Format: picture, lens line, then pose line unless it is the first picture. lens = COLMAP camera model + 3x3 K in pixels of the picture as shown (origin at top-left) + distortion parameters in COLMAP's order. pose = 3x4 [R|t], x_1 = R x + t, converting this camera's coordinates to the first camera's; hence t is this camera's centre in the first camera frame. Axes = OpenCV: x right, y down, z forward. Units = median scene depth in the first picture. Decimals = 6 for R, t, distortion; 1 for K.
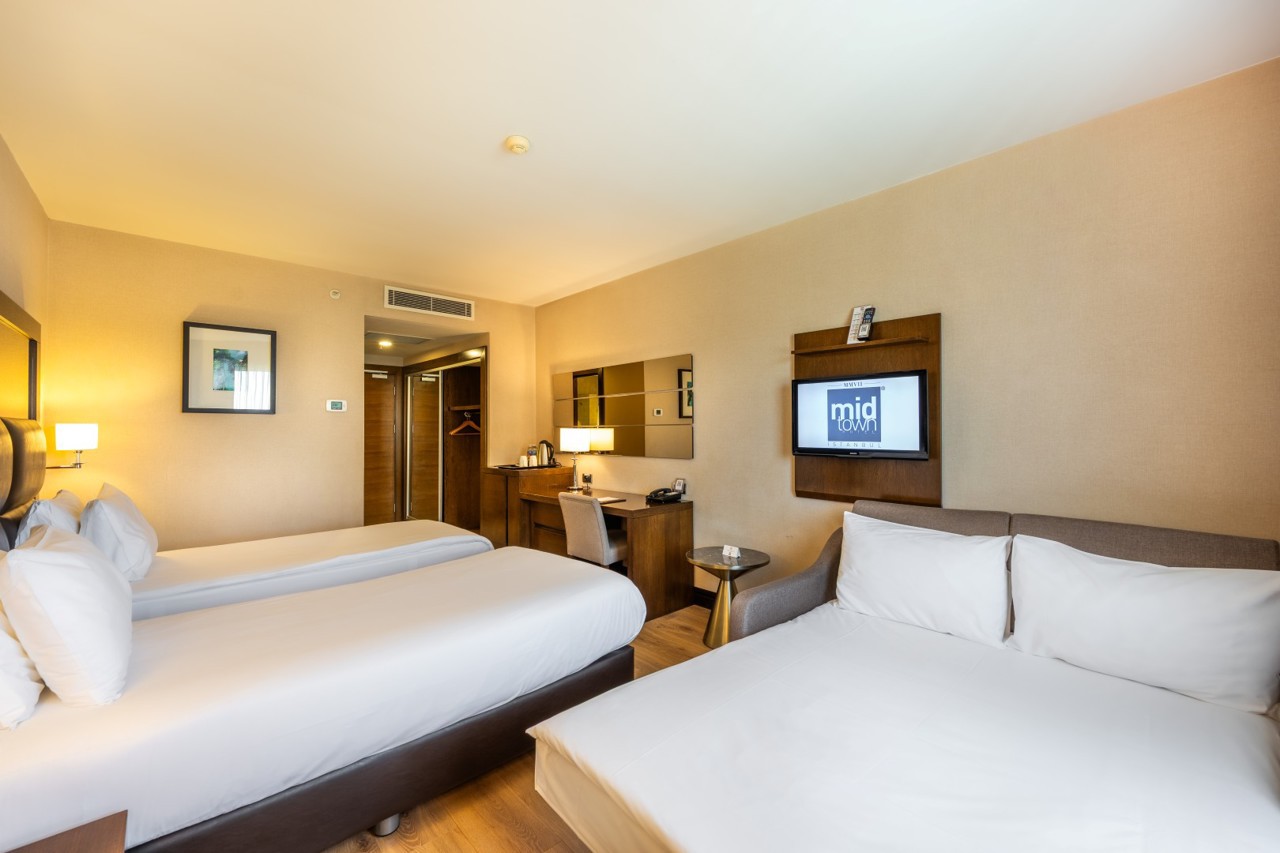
lens RADIAL K [[515.4, 0, 632.6], [0, 515.4, 422.5], [0, 0, 1]] dist [0.000585, -0.000106]
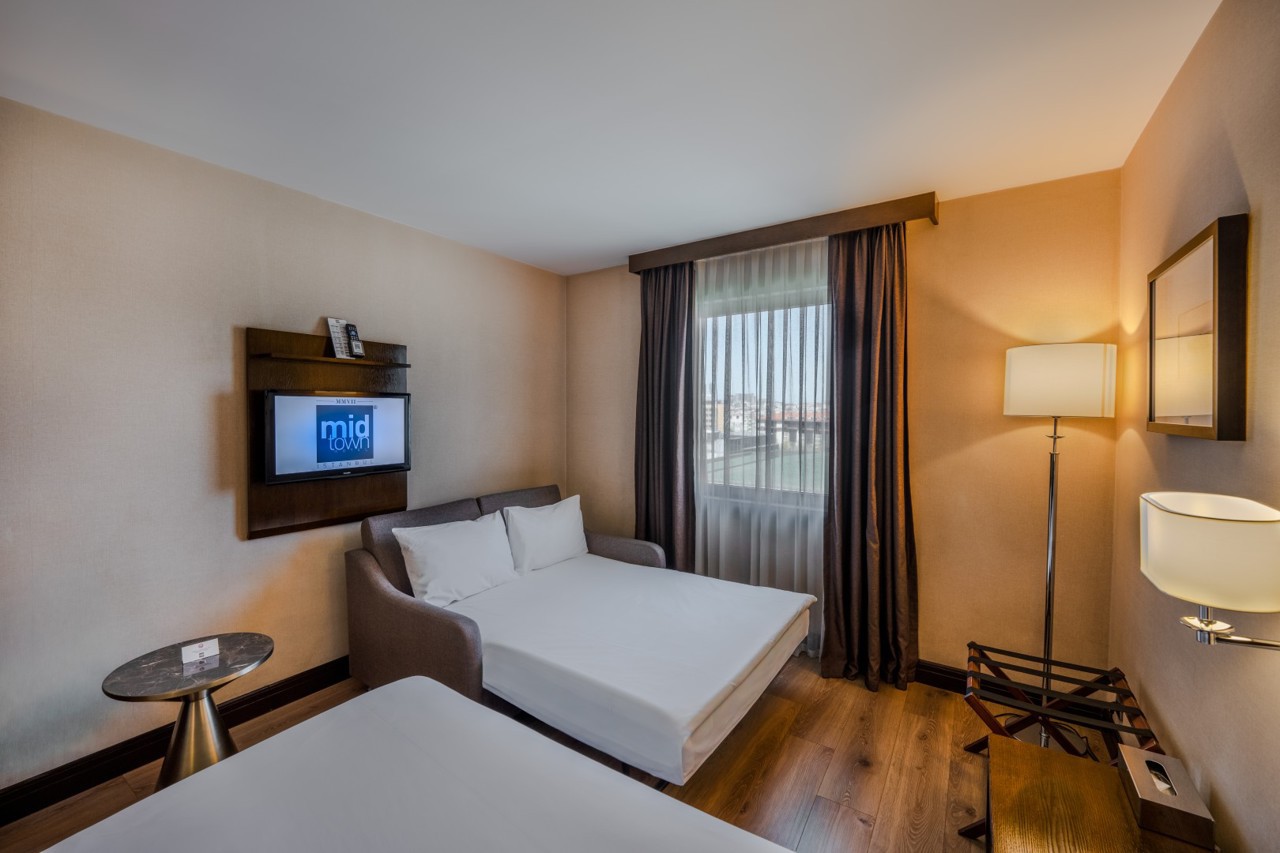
lens RADIAL K [[515.4, 0, 632.6], [0, 515.4, 422.5], [0, 0, 1]] dist [0.000585, -0.000106]
pose [[-0.250505, -0.013742, 0.968018, -0.635788], [-0.000024, 0.999899, 0.014188, -0.048117], [-0.968115, 0.003531, -0.250480, 0.724973]]
